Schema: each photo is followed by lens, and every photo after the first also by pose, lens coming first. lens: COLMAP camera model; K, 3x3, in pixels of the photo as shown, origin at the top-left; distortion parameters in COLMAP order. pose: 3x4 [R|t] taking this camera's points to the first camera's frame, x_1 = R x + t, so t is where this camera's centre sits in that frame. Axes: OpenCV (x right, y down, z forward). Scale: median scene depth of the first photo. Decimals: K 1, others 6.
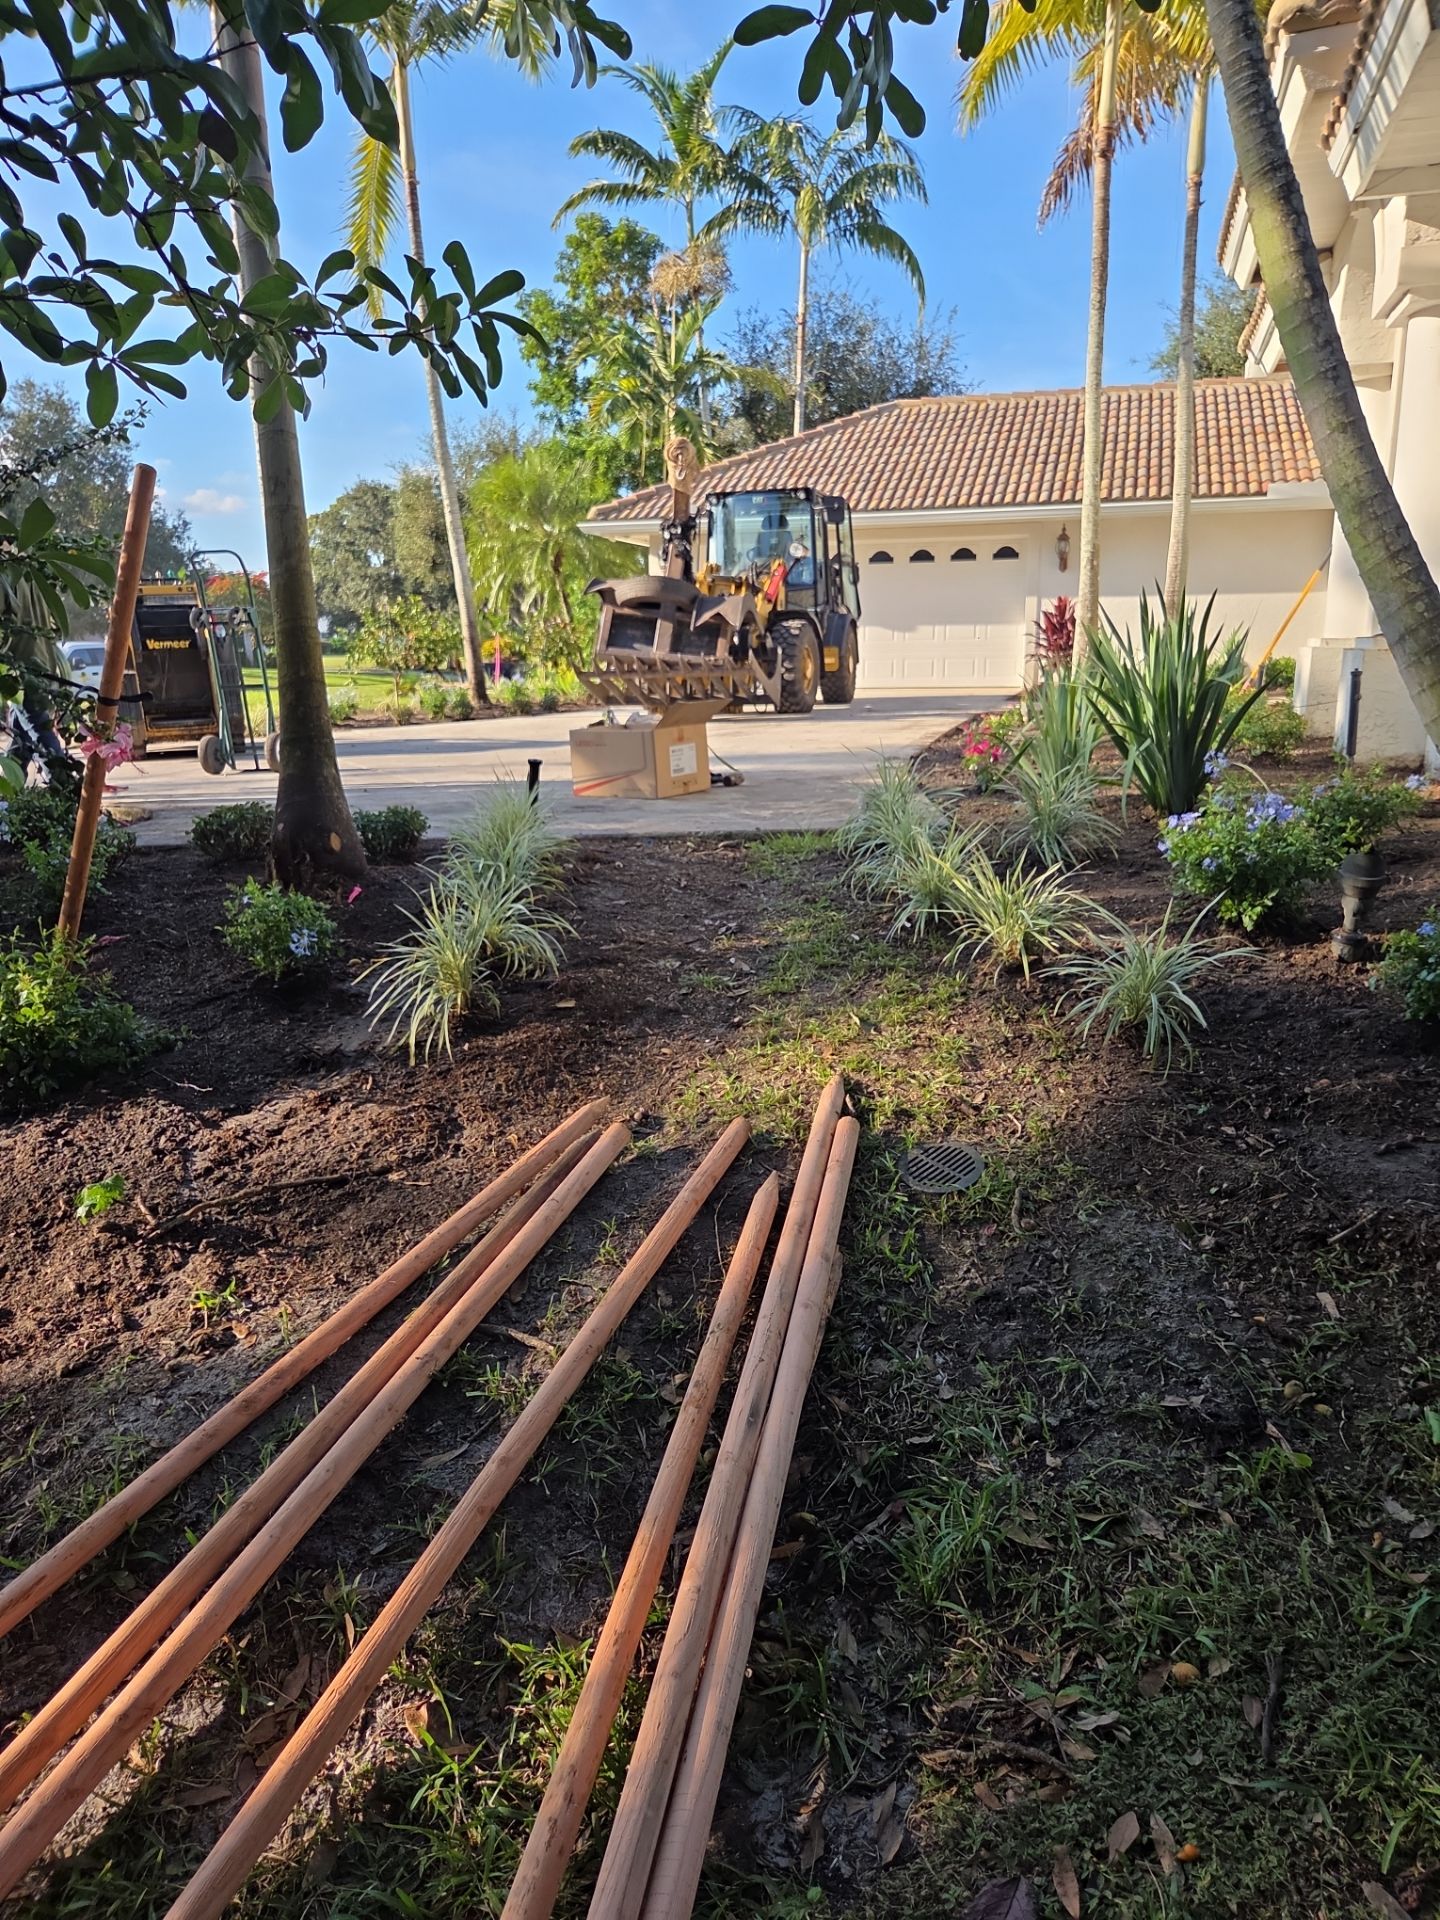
lens RADIAL K [[1219.7, 0, 720.0], [0, 1219.7, 960.0], [0, 0, 1]] dist [0.049005, -0.053008]
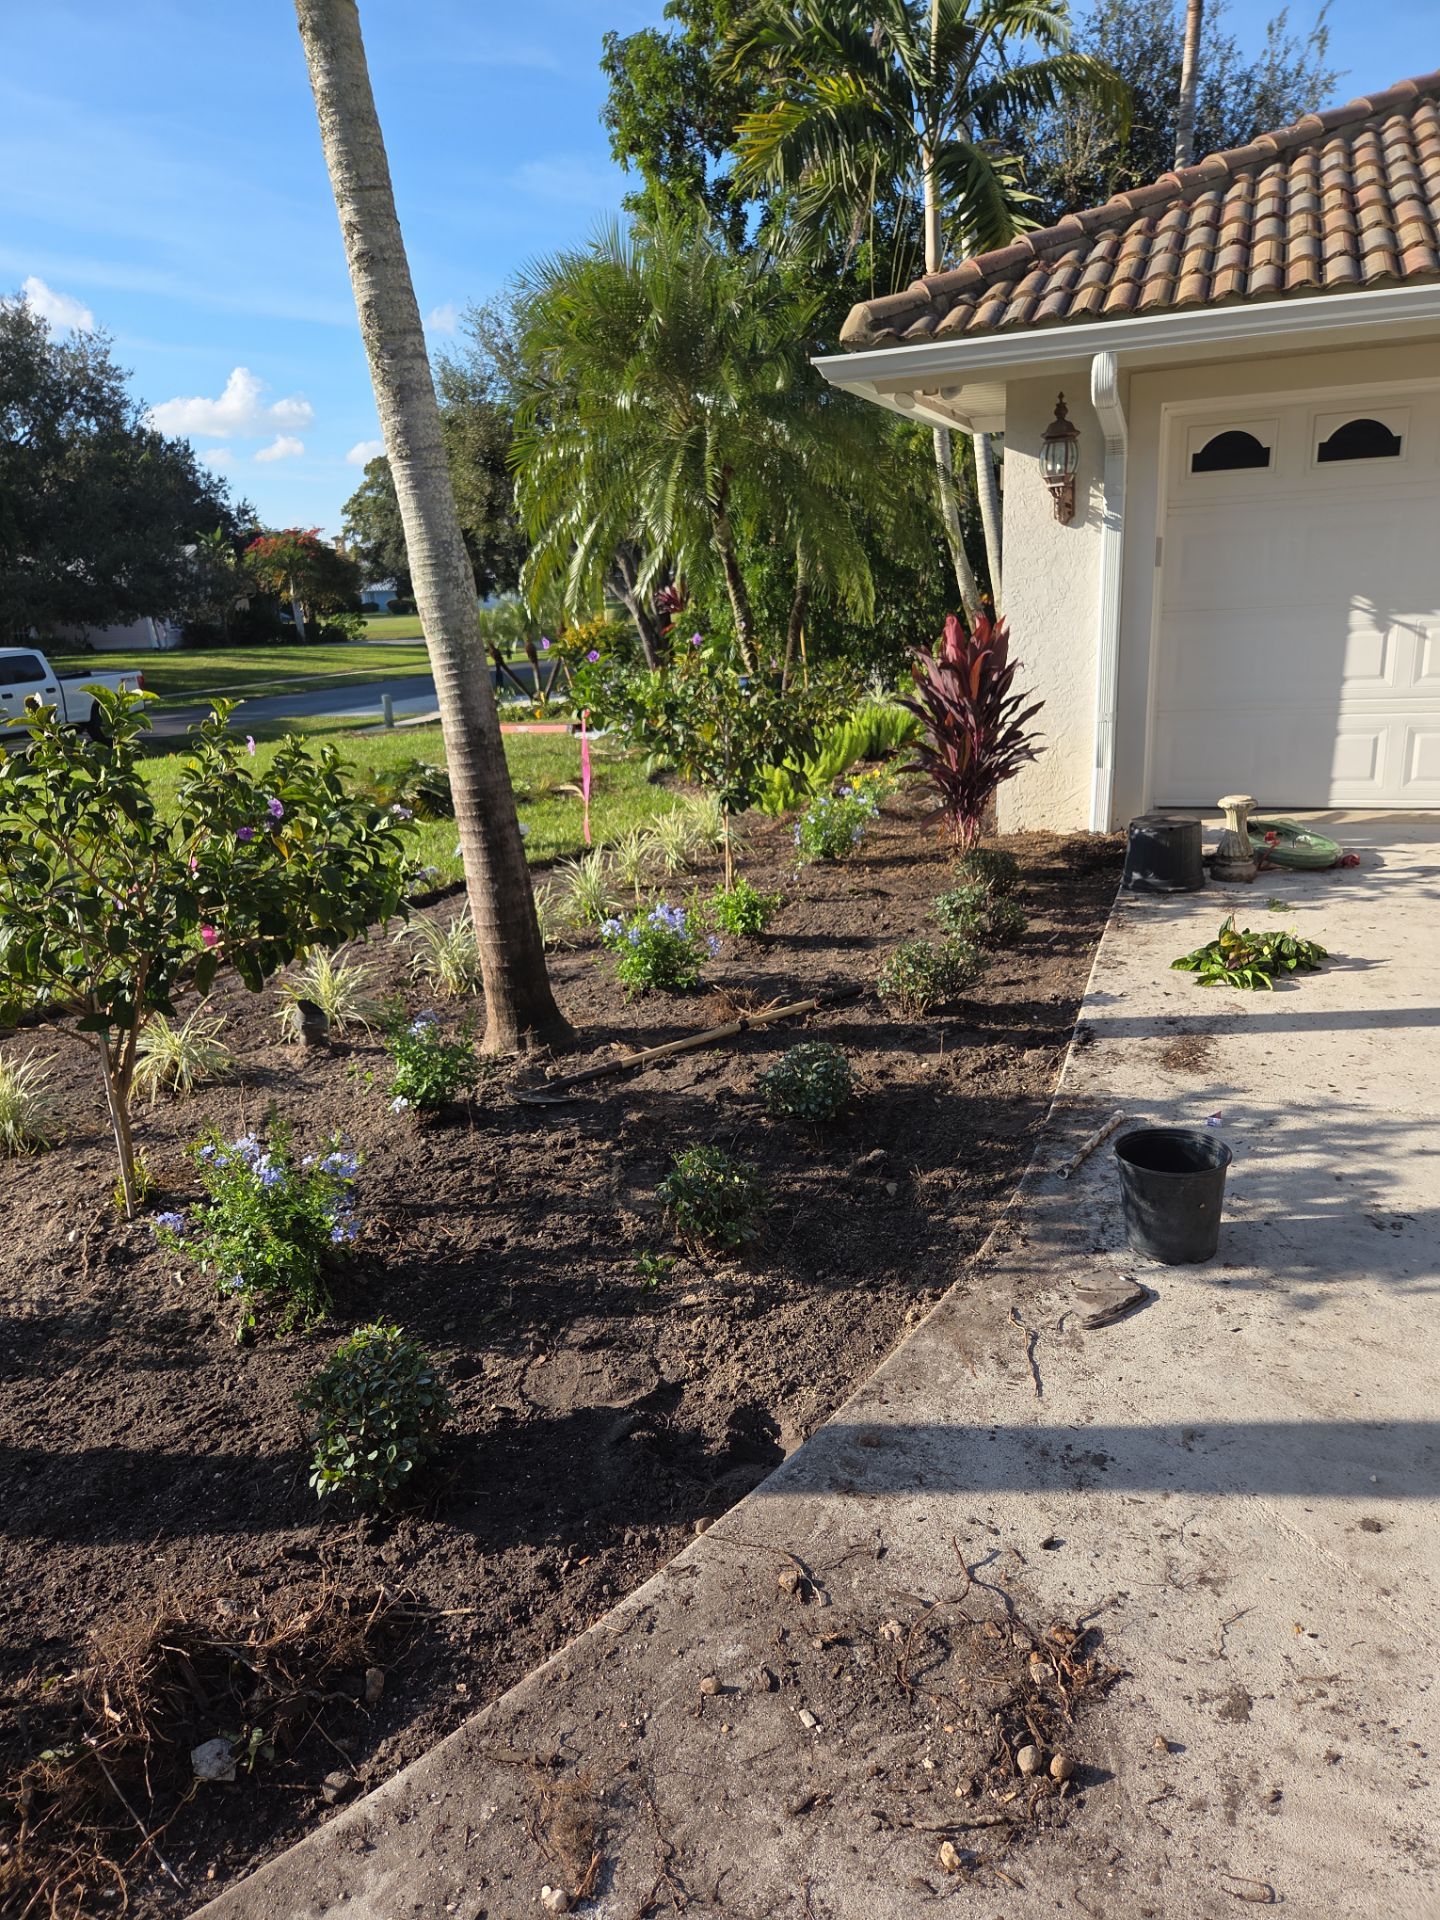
lens RADIAL K [[1219.7, 0, 720.0], [0, 1219.7, 960.0], [0, 0, 1]] dist [0.049005, -0.053008]
pose [[0.996445, -0.023482, -0.080913, -0.103542], [0.027408, 0.998483, 0.047747, -0.180219], [0.079669, -0.049795, 0.995577, 0.569143]]
